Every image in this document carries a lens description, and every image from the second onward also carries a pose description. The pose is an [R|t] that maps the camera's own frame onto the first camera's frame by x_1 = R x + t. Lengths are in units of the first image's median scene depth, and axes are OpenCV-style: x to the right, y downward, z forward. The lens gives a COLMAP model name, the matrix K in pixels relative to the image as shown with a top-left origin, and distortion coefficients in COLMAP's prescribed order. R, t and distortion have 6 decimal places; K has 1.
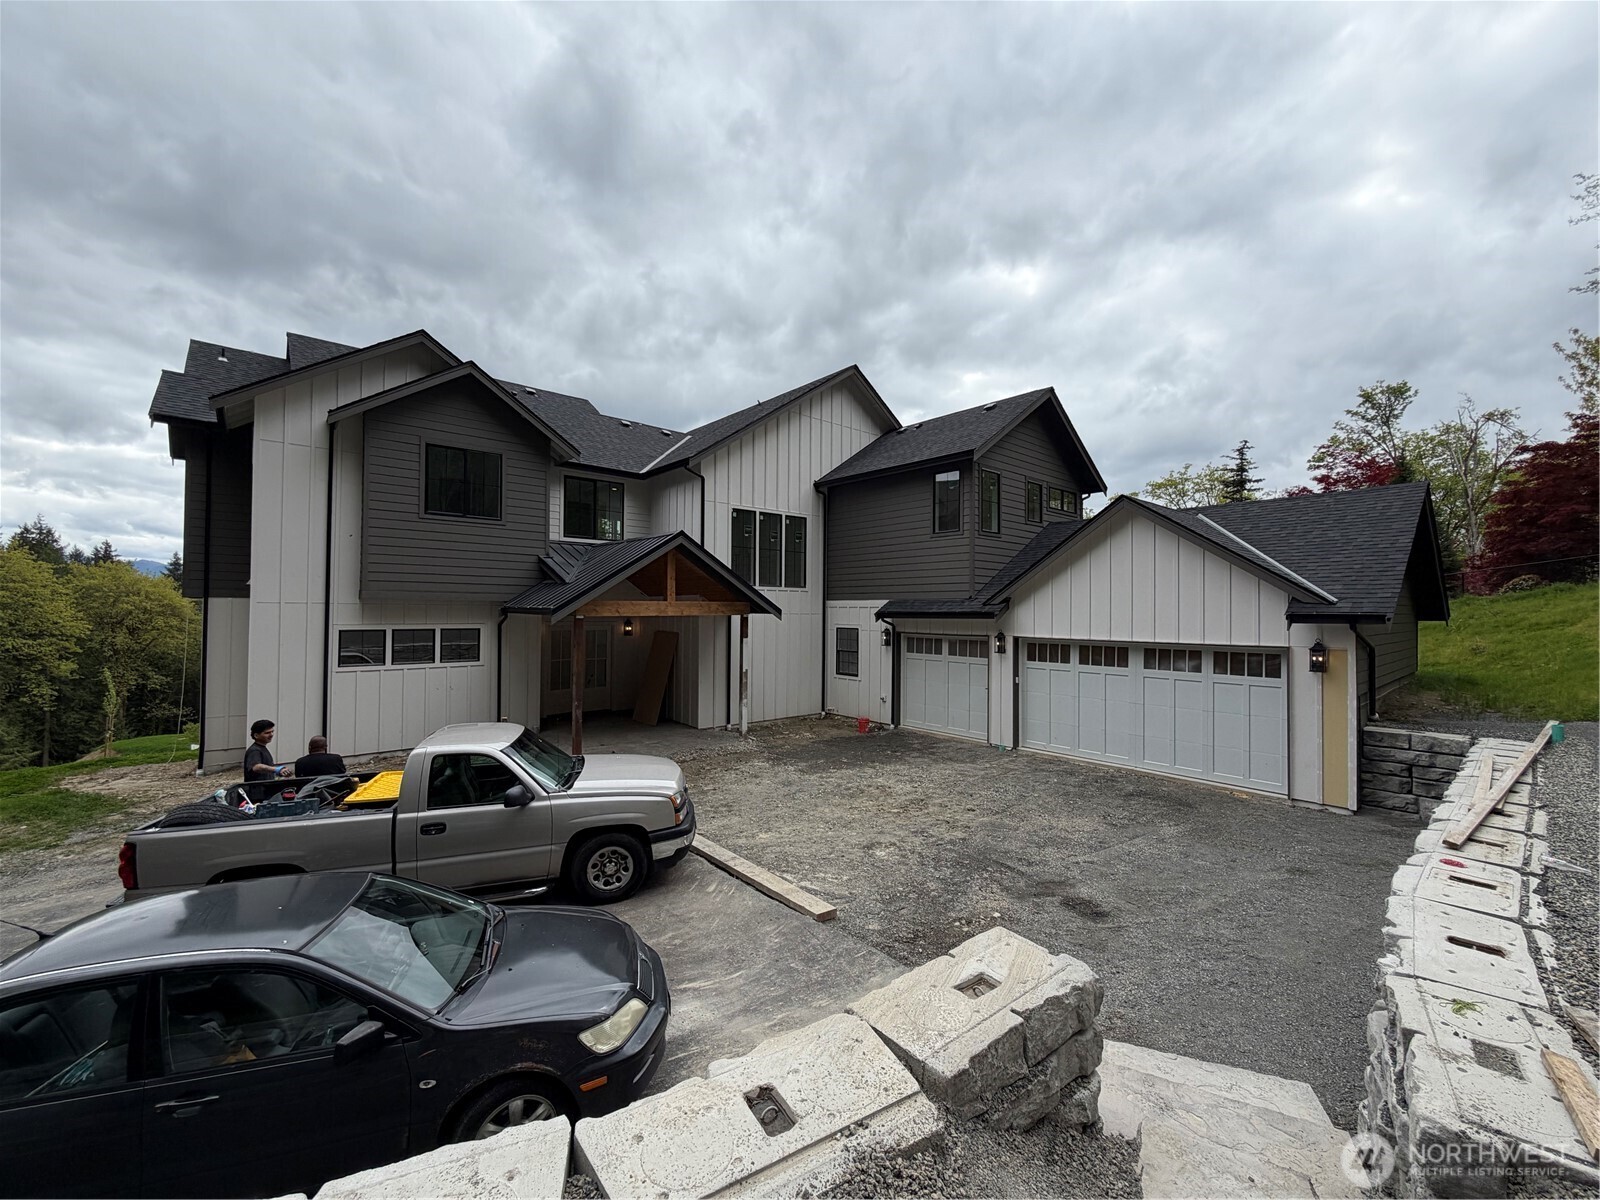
lens RADIAL K [[641.8, 0, 800.0], [0, 641.8, 600.0], [0, 0, 1]] dist [0.000850, 0.000029]
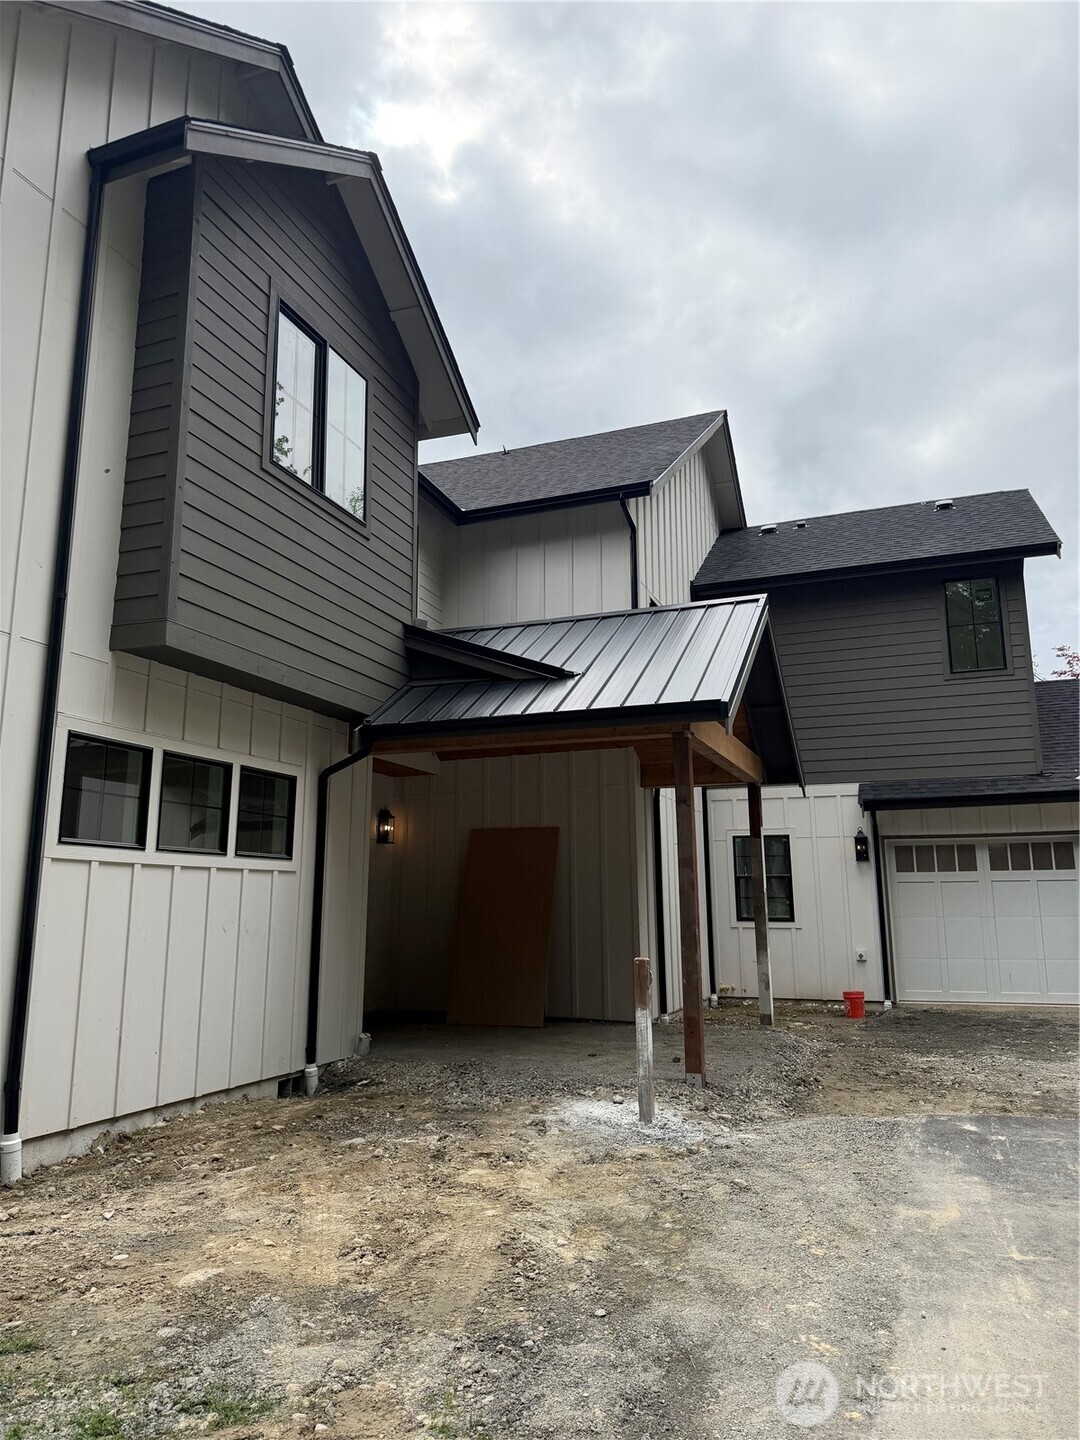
lens RADIAL K [[1002.2, 0, 535.6], [0, 1002.2, 703.6], [0, 0, 1]] dist [0.034648, -0.071403]
pose [[0.881462, 0.083553, 0.464805, -0.579190], [0.002413, 0.983415, -0.181355, 0.098032], [-0.472248, 0.160979, 0.866641, 0.338023]]
